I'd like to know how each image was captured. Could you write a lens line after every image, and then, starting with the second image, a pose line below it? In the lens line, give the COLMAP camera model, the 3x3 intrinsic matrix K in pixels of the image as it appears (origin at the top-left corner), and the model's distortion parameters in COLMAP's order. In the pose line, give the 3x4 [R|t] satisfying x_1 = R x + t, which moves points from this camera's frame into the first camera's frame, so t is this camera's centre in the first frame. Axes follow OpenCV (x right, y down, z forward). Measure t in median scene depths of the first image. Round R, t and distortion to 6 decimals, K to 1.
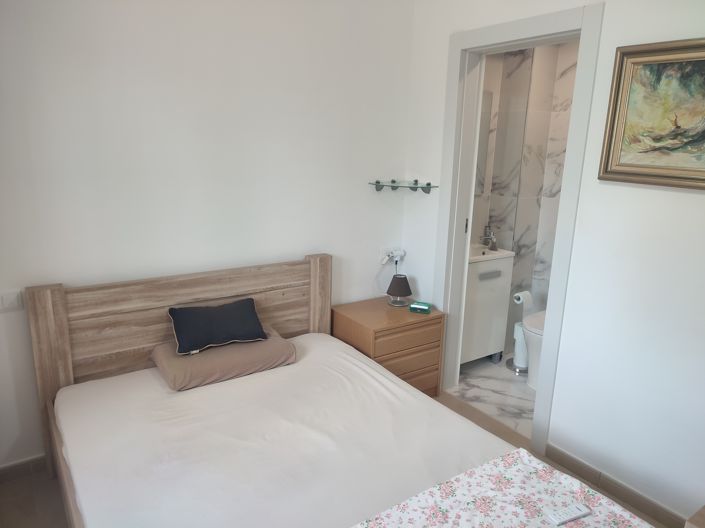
lens RADIAL K [[518.9, 0, 355.0], [0, 518.9, 260.6], [0, 0, 1]] dist [0.013240, -0.002878]
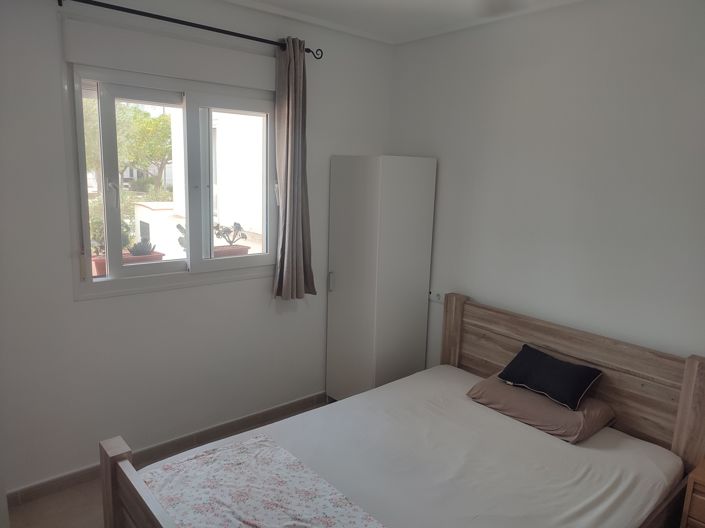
lens RADIAL K [[518.9, 0, 355.8], [0, 518.9, 269.6], [0, 0, 1]] dist [0.013240, -0.002878]
pose [[0.098821, 0.165551, -0.981238, 0.742829], [-0.259284, 0.956287, 0.135229, -0.130881], [0.960732, 0.241055, 0.137426, 0.455971]]
